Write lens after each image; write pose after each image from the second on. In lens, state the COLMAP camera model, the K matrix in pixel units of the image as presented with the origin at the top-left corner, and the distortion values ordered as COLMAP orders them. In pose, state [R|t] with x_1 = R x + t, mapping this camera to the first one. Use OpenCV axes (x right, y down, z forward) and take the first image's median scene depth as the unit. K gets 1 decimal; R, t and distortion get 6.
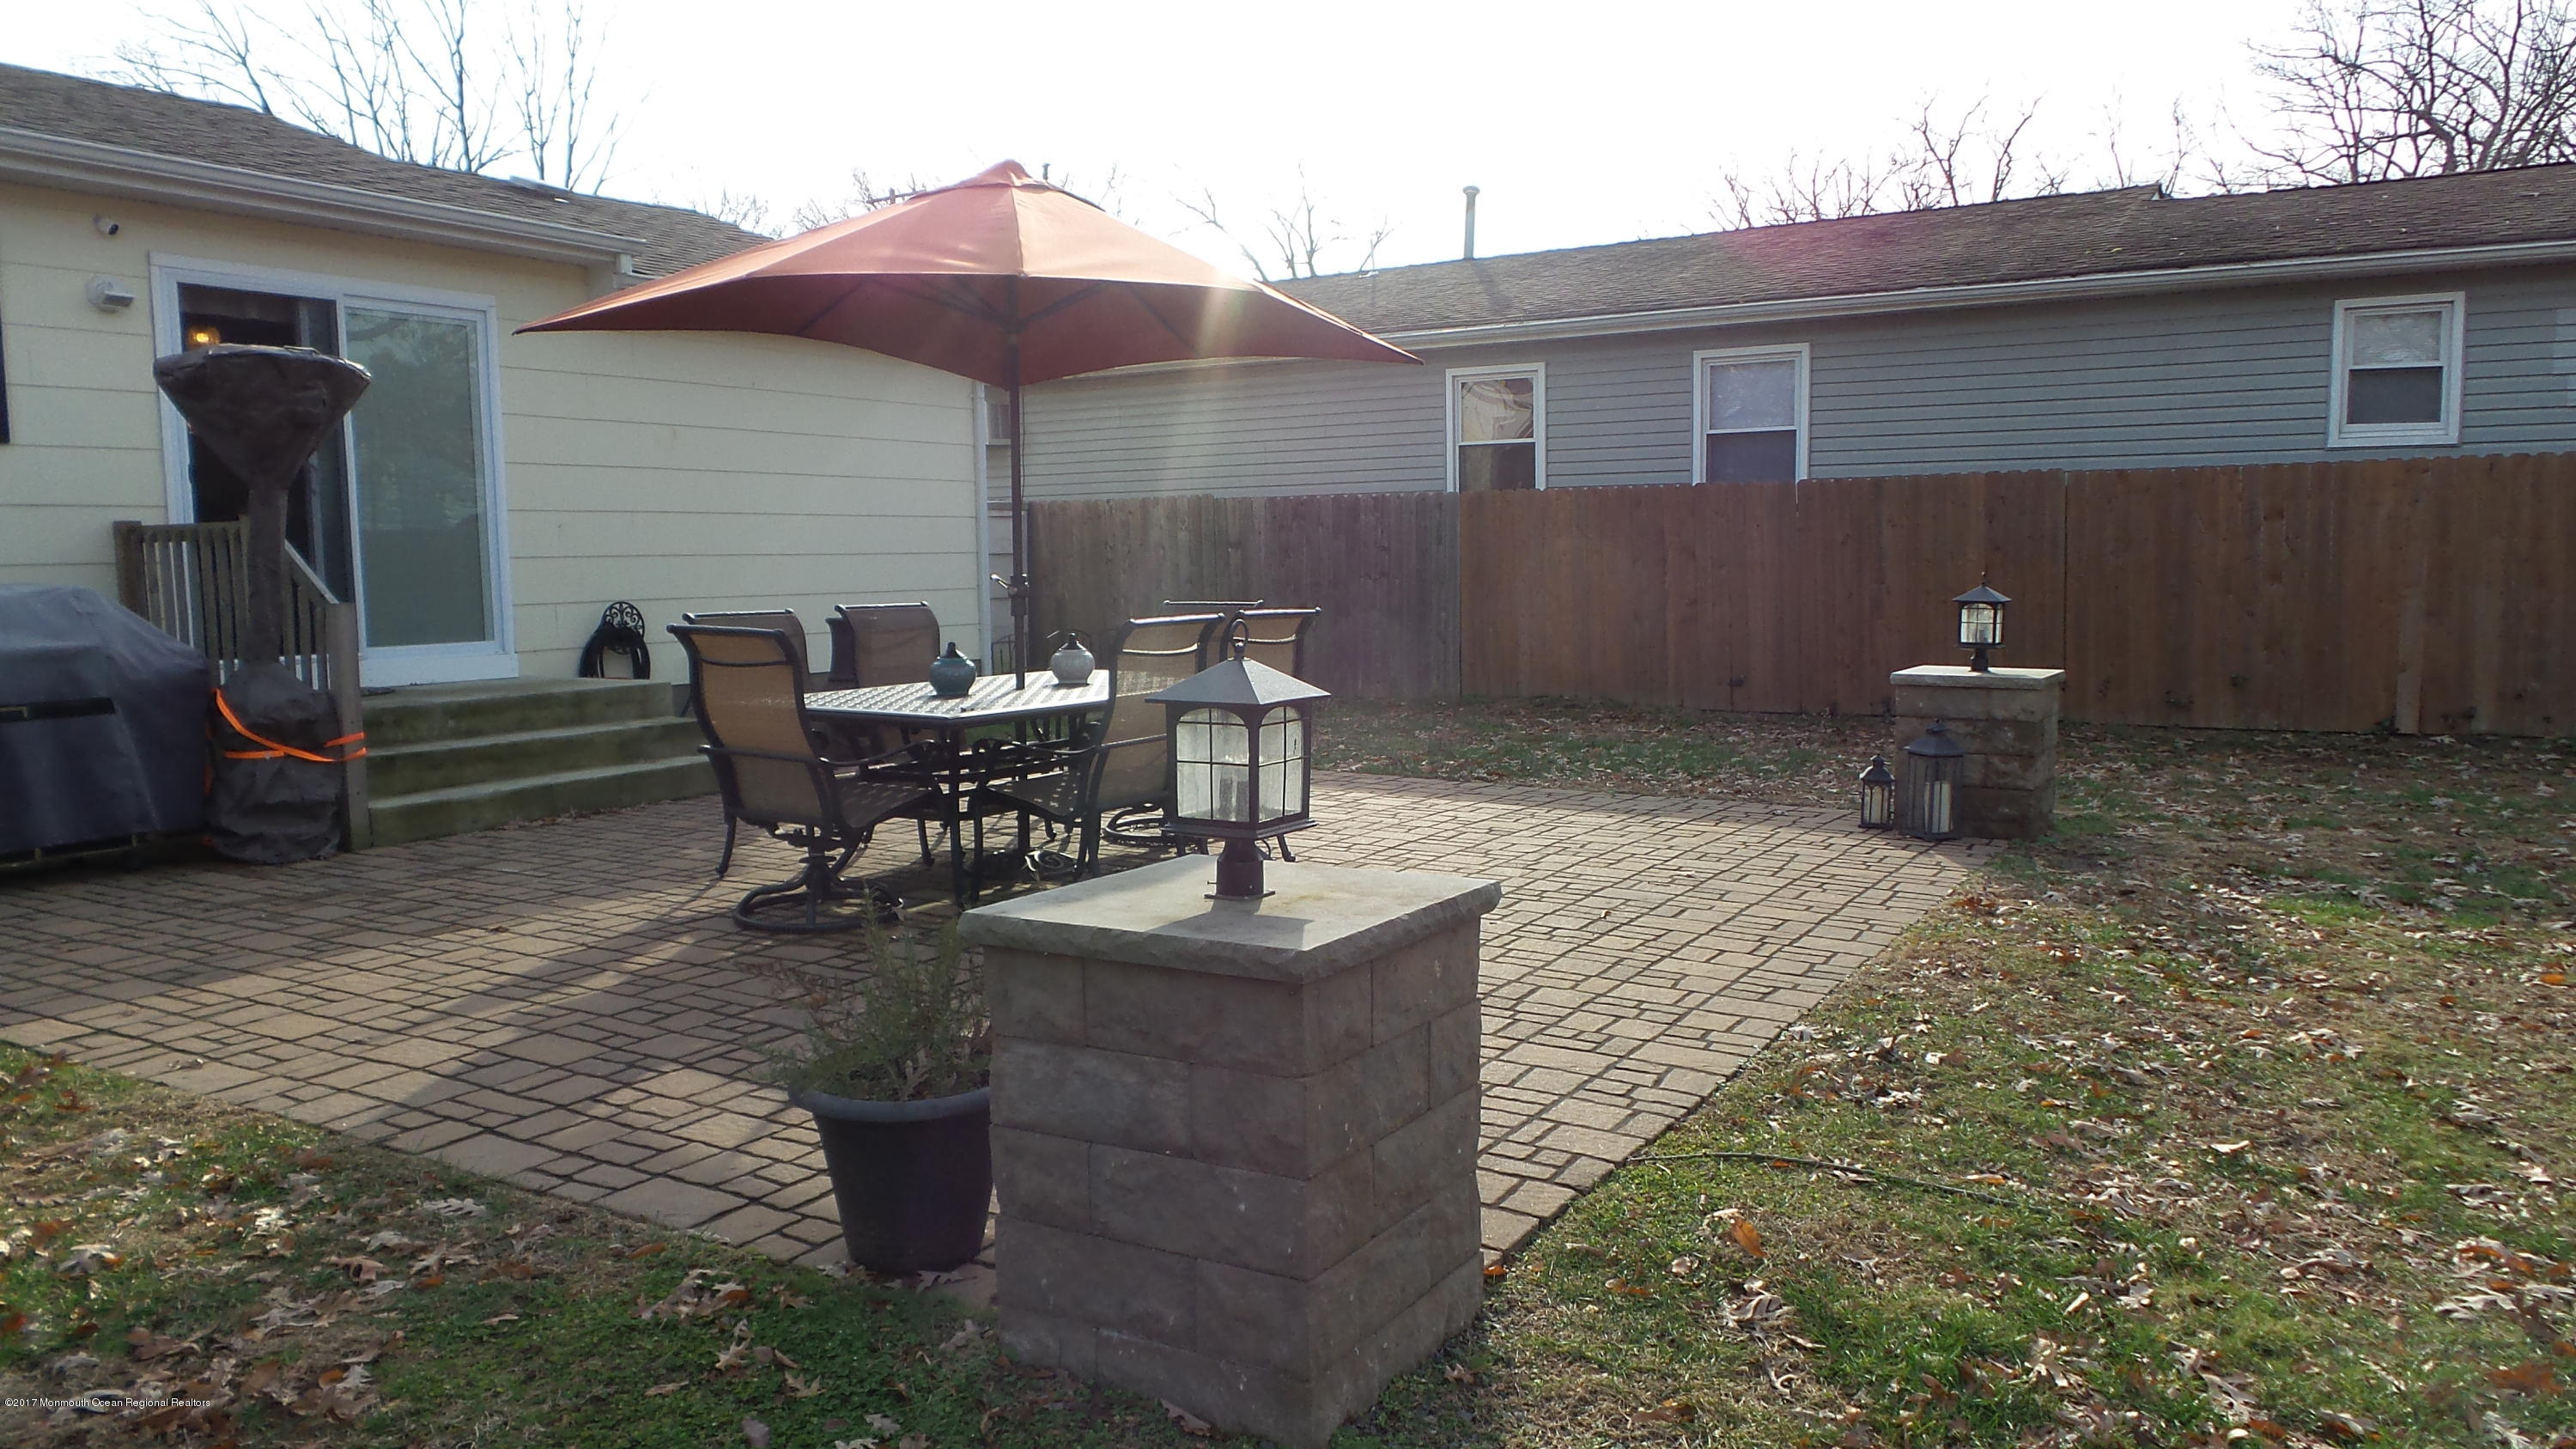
lens RADIAL K [[1826.1, 0, 1302.0], [0, 1826.1, 708.9], [0, 0, 1]] dist [0.003077, 0.000193]
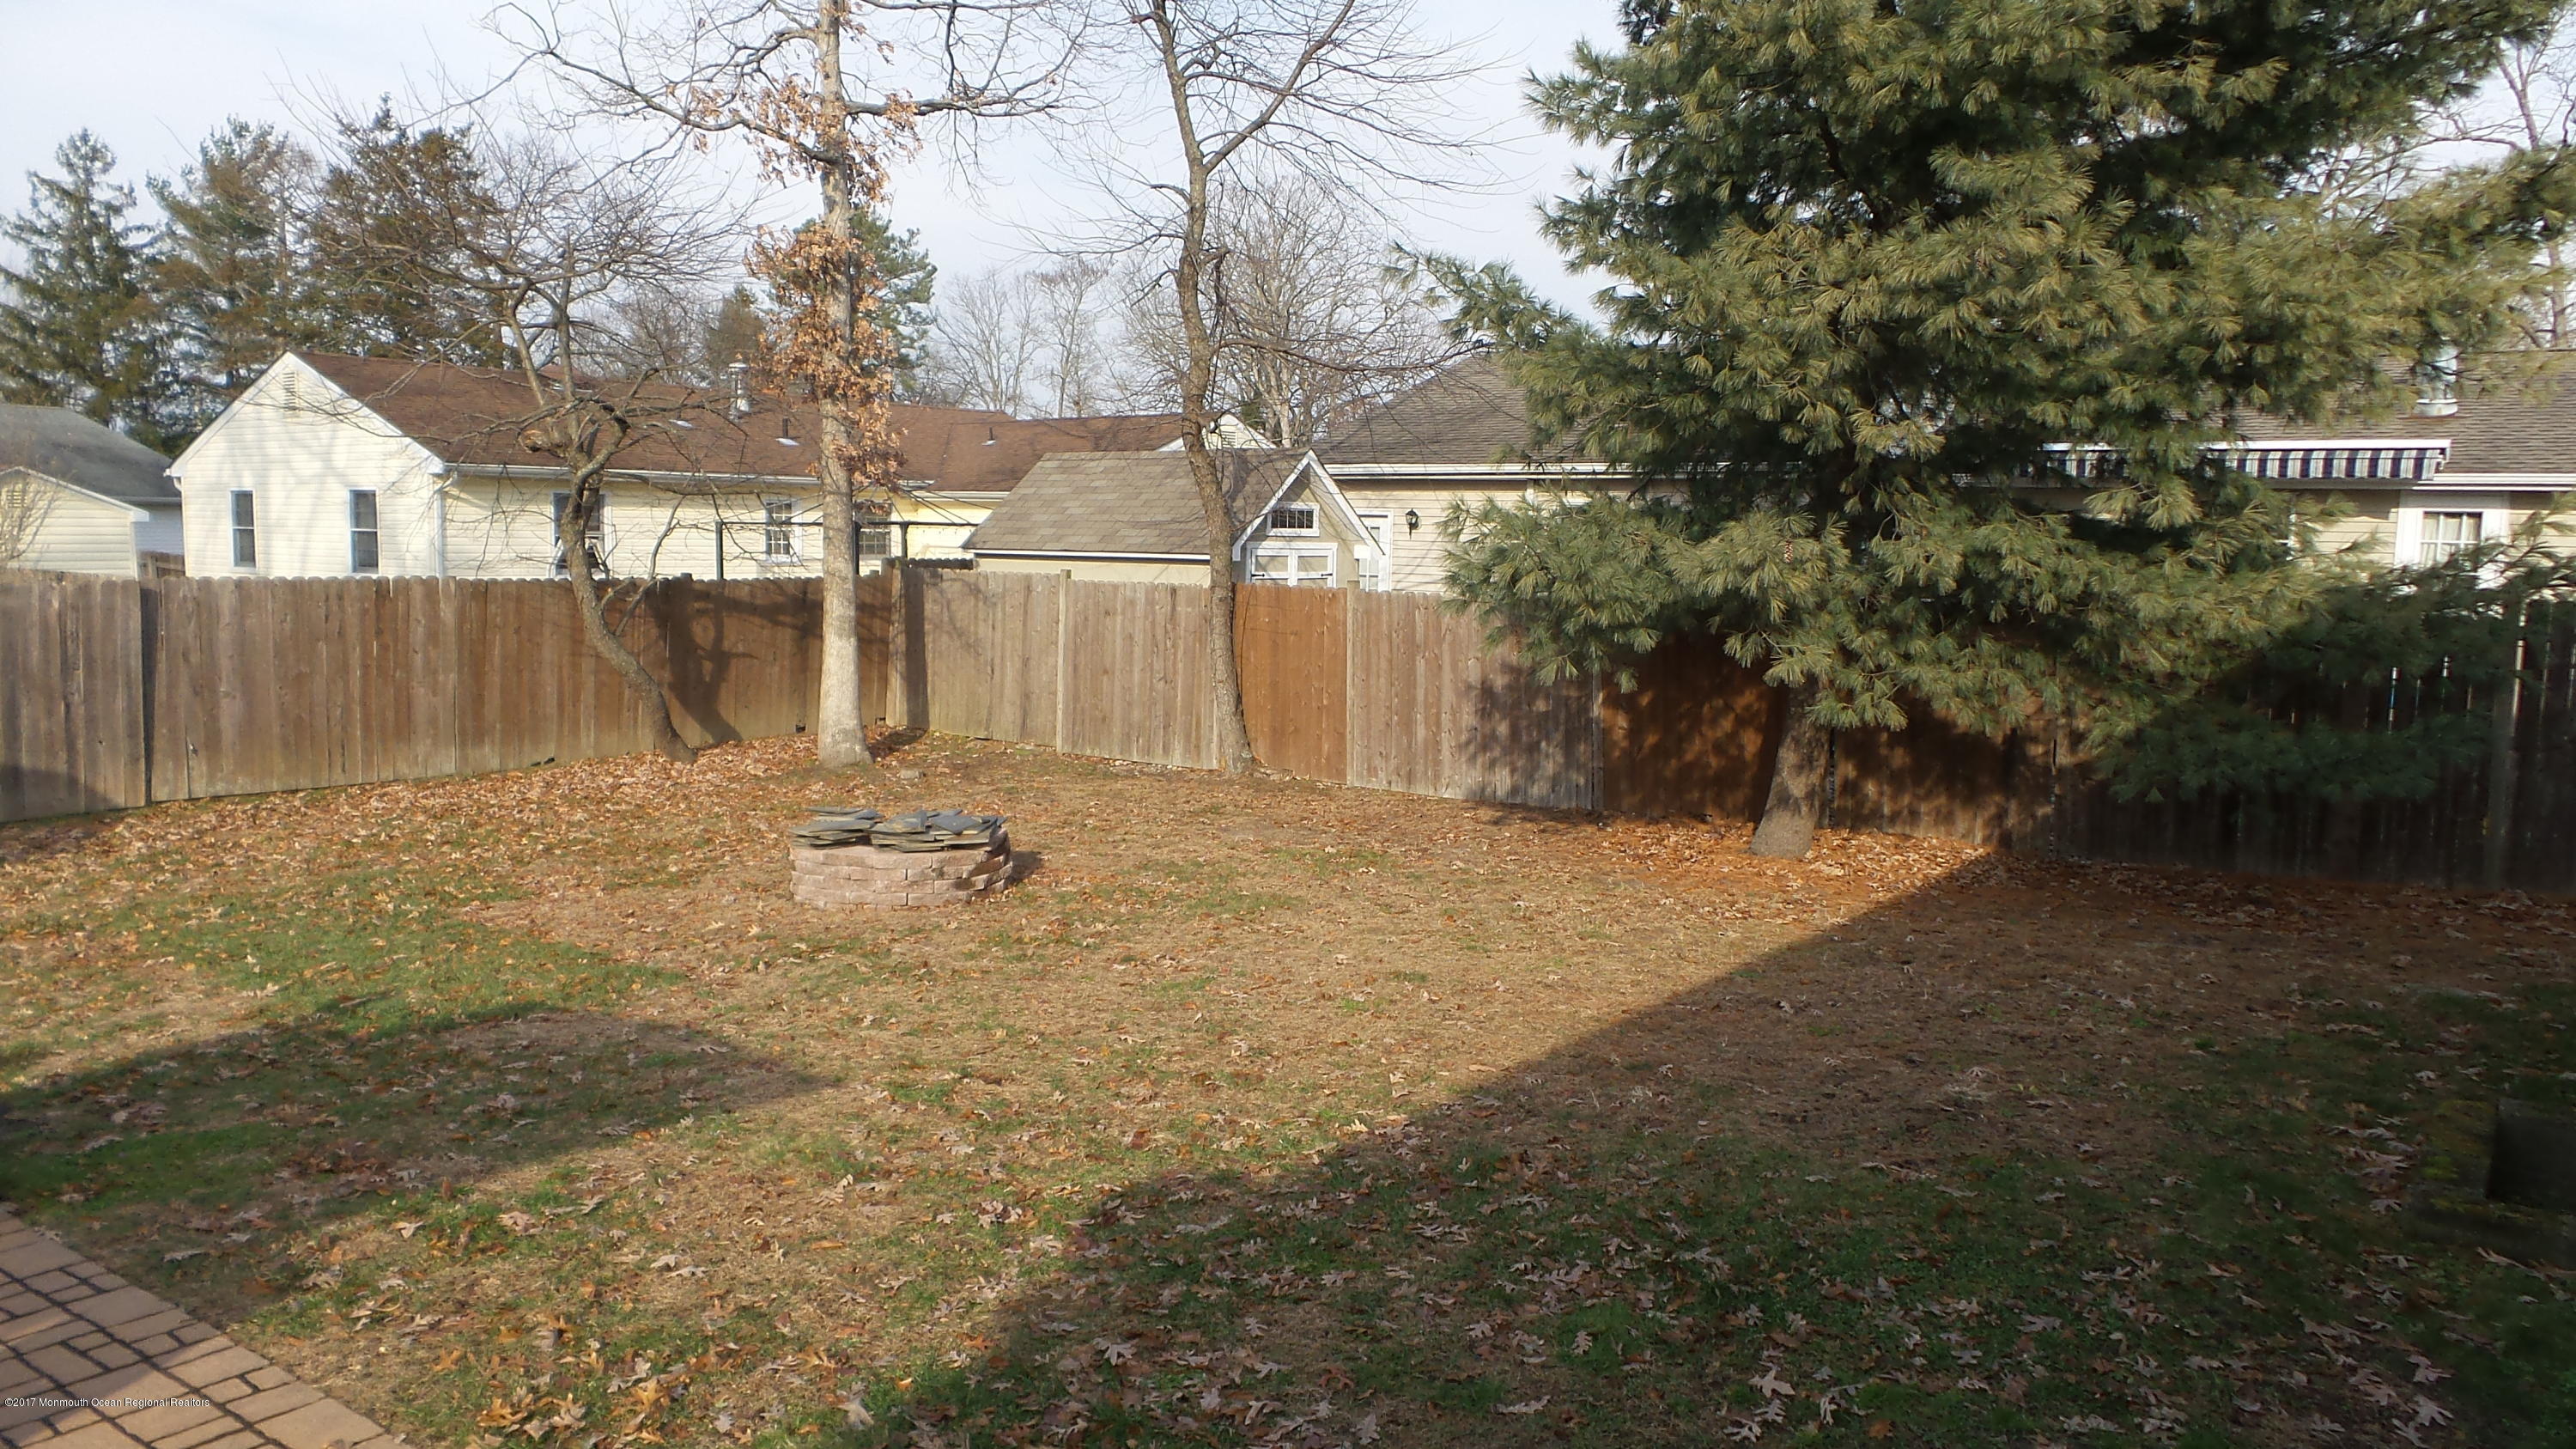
lens RADIAL K [[1796.4, 0, 1298.5], [0, 1796.4, 712.6], [0, 0, 1]] dist [0.000949, 0.001119]
pose [[-0.995074, -0.014133, 0.098121, -0.440428], [0.004974, 0.981420, 0.191806, -0.124061], [-0.099008, 0.191349, -0.976516, 0.662294]]
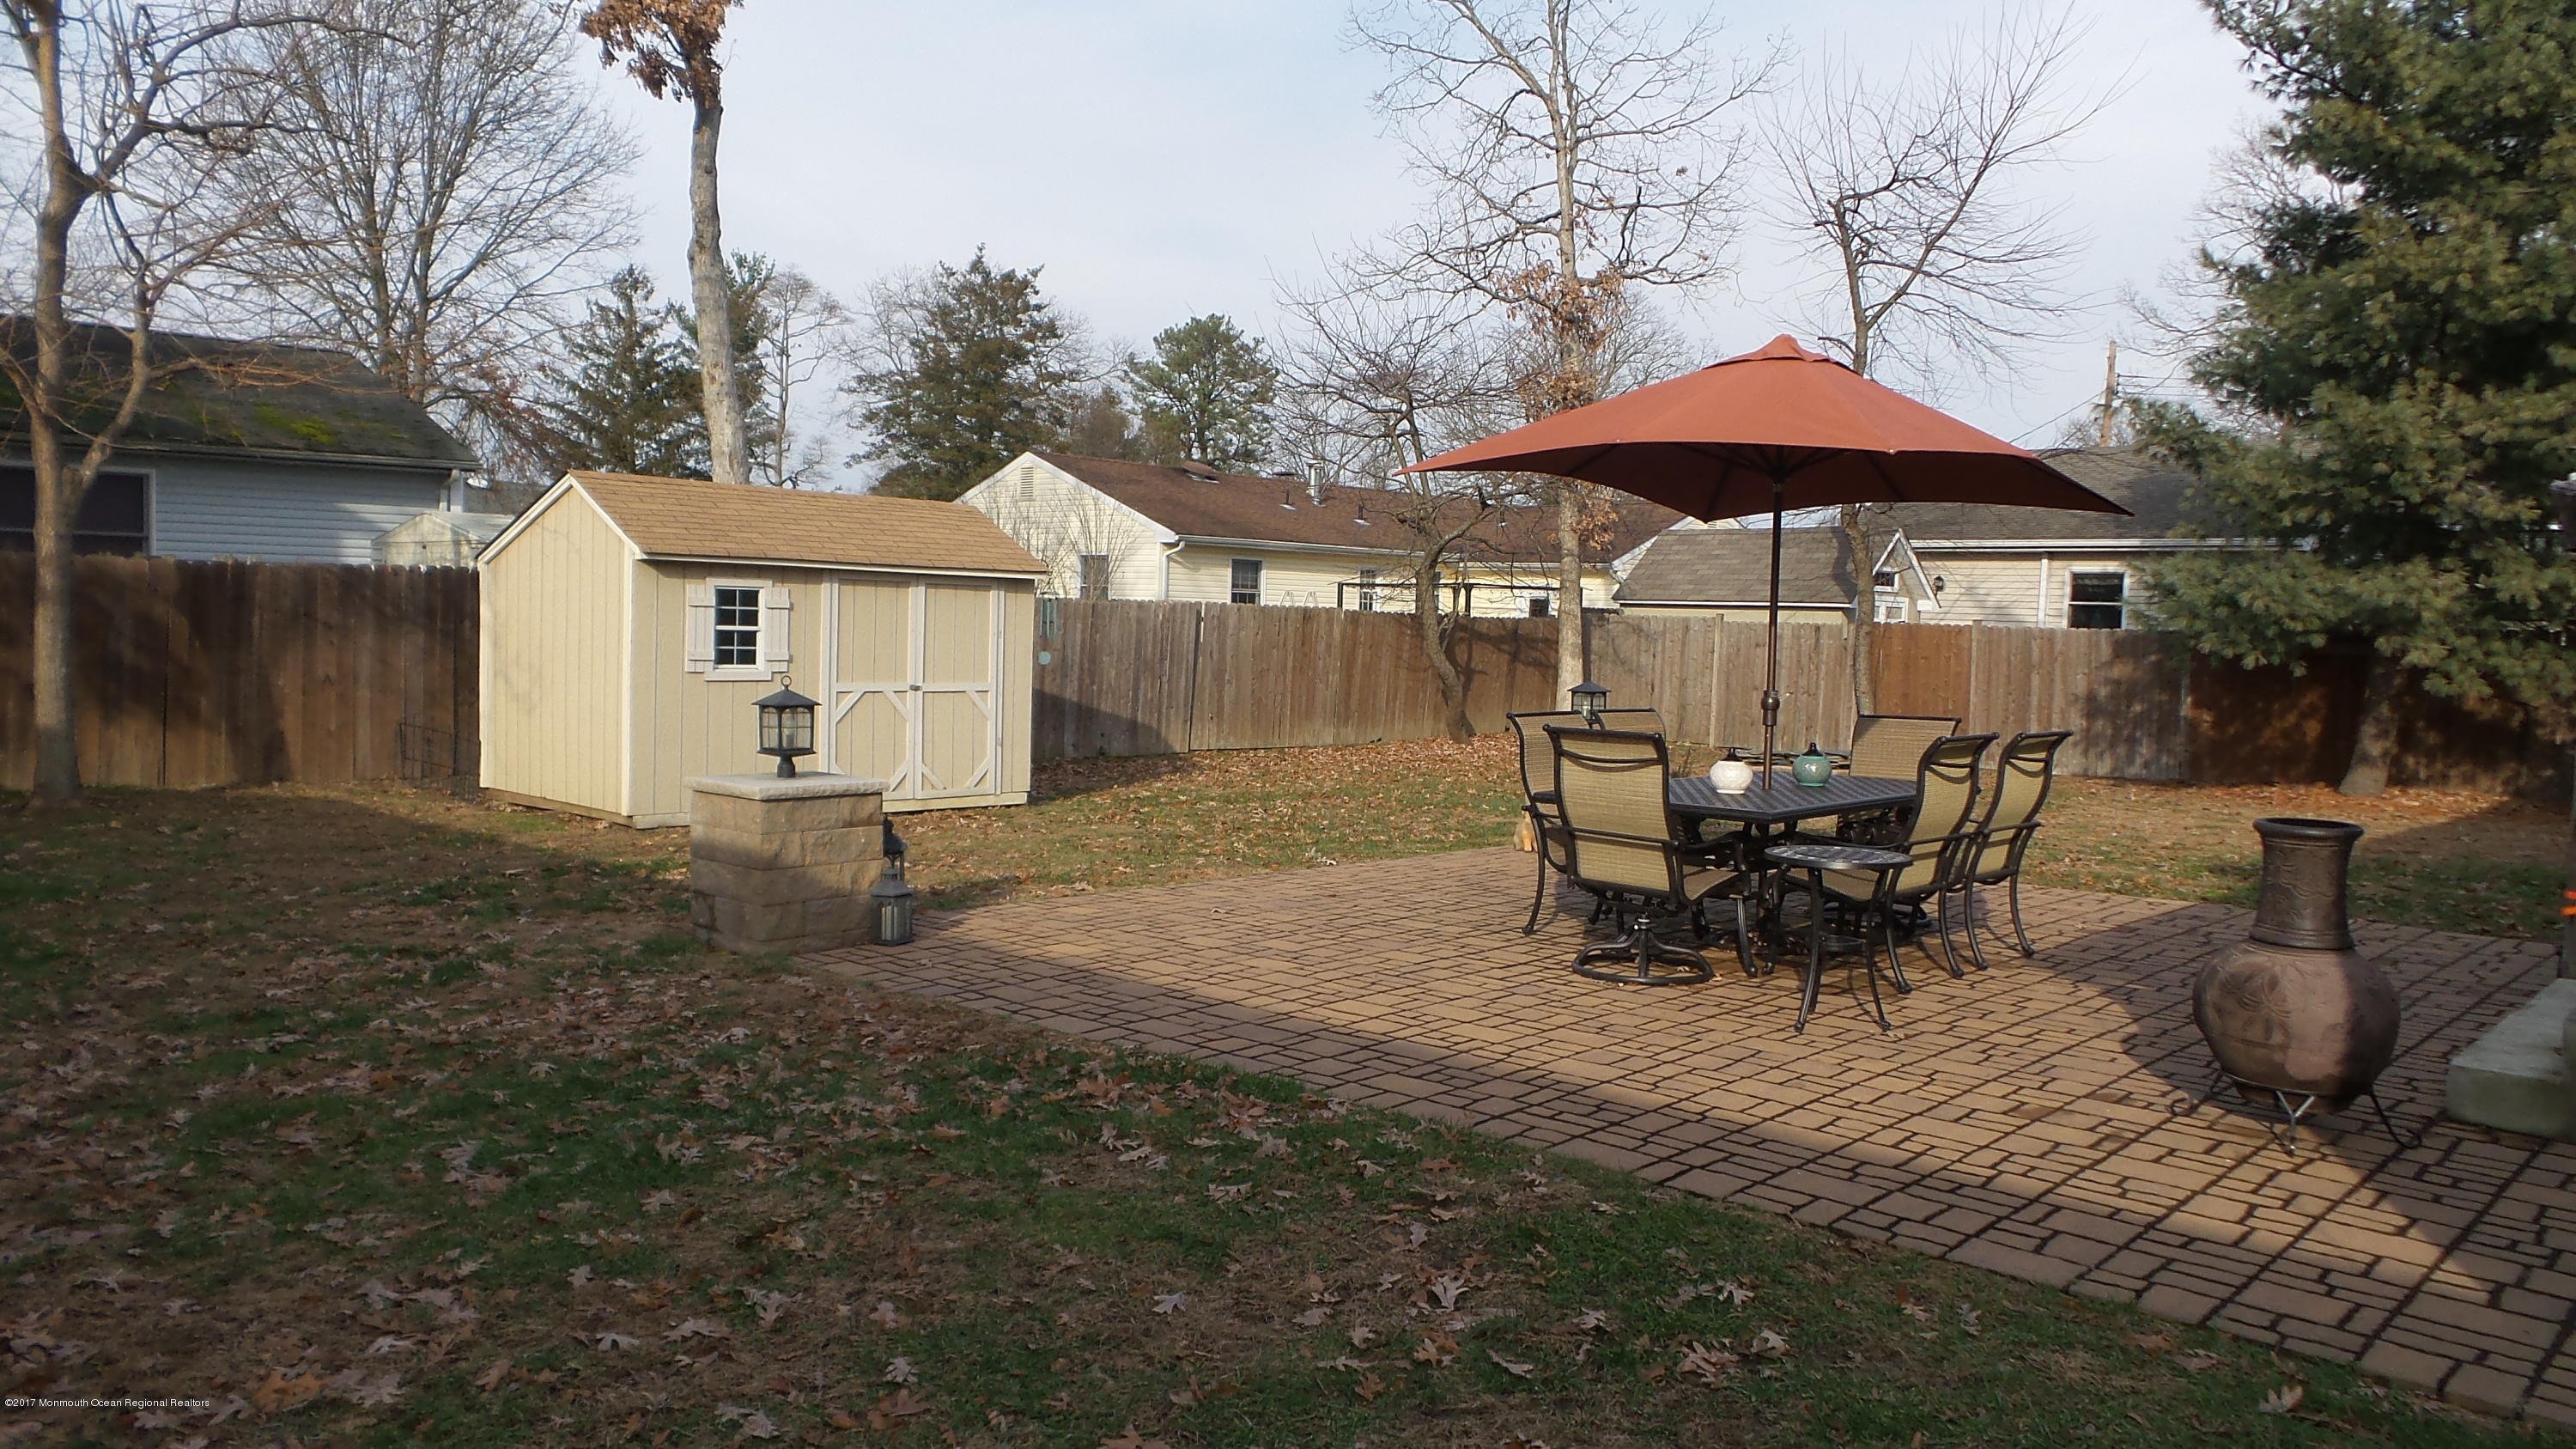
lens RADIAL K [[1813.0, 0, 1283.9], [0, 1813.0, 729.5], [0, 0, 1]] dist [-0.001243, 0.006290]
pose [[-0.977731, -0.028987, 0.207849, -0.053876], [0.002312, 0.988867, 0.148784, -0.131415], [-0.209847, 0.145952, -0.966779, 1.291255]]
